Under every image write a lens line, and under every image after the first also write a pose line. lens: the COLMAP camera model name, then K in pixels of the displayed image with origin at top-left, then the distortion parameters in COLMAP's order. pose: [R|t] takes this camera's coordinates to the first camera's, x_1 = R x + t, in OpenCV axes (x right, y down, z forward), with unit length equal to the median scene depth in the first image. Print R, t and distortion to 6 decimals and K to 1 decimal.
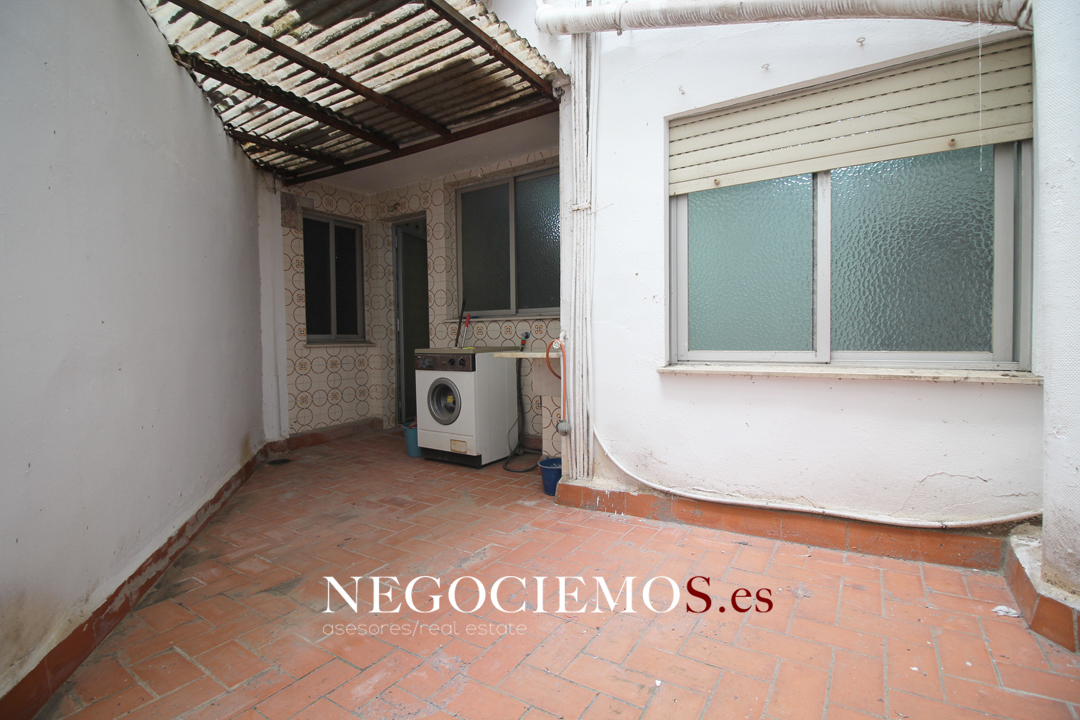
lens RADIAL K [[495.2, 0, 541.6], [0, 495.2, 347.1], [0, 0, 1]] dist [-0.002983, -0.011332]
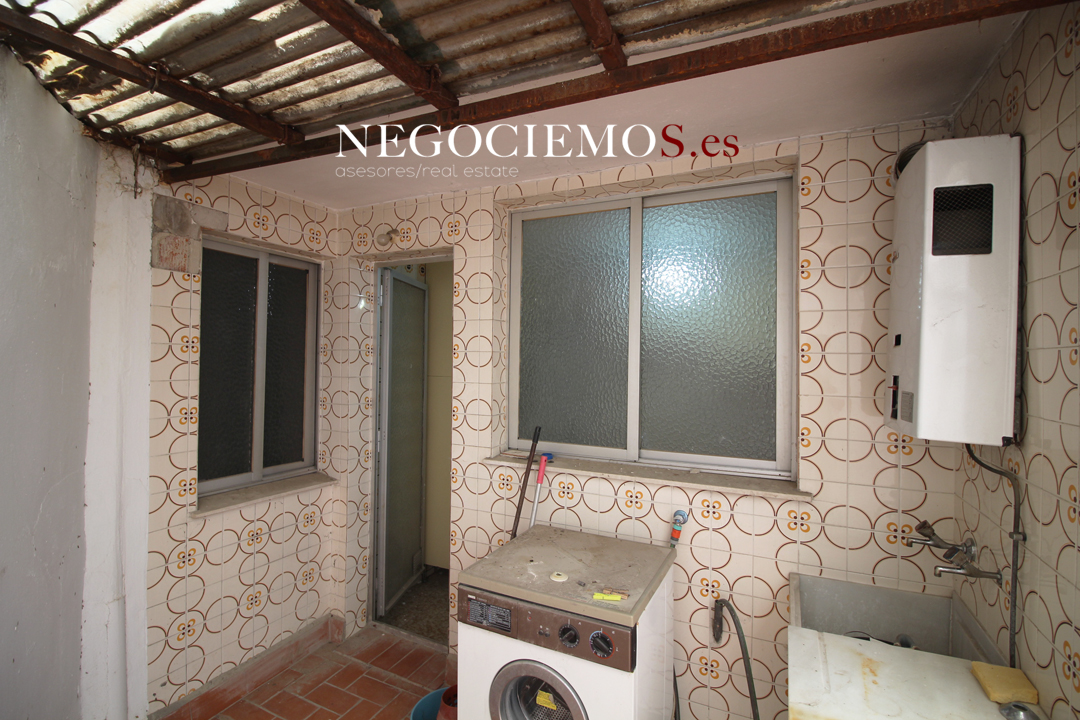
lens RADIAL K [[495.2, 0, 541.6], [0, 495.2, 347.1], [0, 0, 1]] dist [-0.002983, -0.011332]
pose [[0.990918, 0.029244, 0.131250, -0.213650], [-0.022757, 0.998457, -0.050659, -0.148961], [-0.132529, 0.047212, 0.990054, 0.481023]]
